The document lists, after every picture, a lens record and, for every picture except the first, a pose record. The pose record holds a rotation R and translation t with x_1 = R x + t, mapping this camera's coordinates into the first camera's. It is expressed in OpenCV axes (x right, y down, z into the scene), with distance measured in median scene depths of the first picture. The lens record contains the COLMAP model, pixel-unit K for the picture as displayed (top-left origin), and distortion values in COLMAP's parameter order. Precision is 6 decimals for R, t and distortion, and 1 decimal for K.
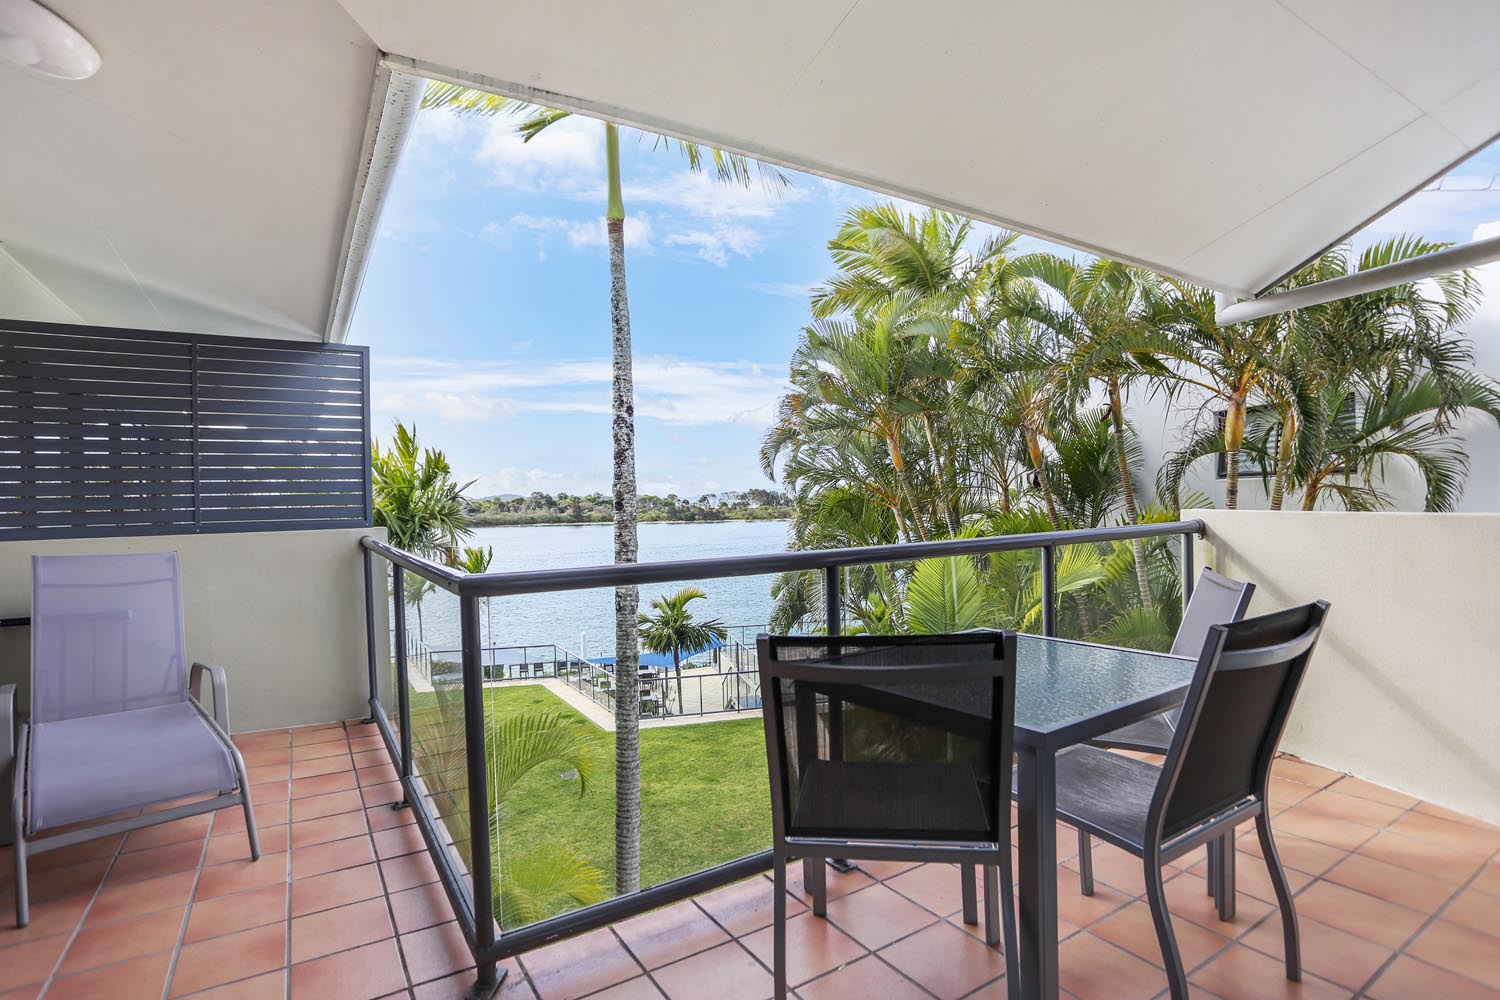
lens RADIAL K [[740.4, 0, 752.8], [0, 740.4, 499.7], [0, 0, 1]] dist [-0.002346, -0.000287]
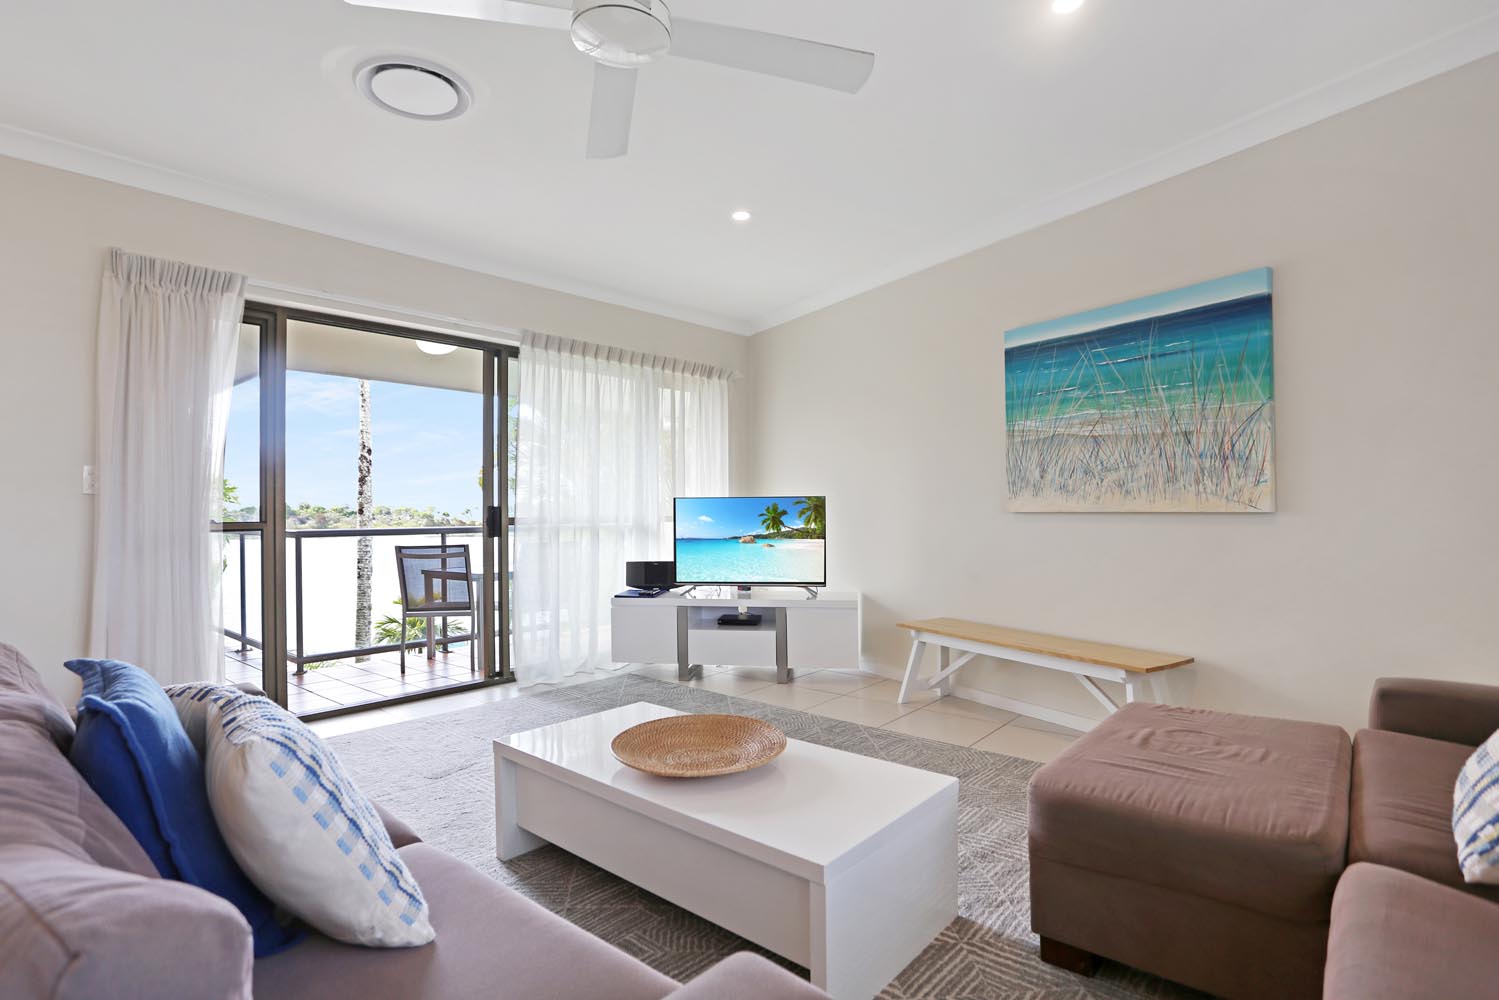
lens RADIAL K [[739.9, 0, 737.7], [0, 739.9, 498.0], [0, 0, 1]] dist [-0.002346, -0.000287]
pose [[0.960480, 0.020282, 0.277611, 0.157689], [-0.013943, 0.999595, -0.024792, 0.008299], [-0.278001, 0.019941, 0.960374, -0.761486]]
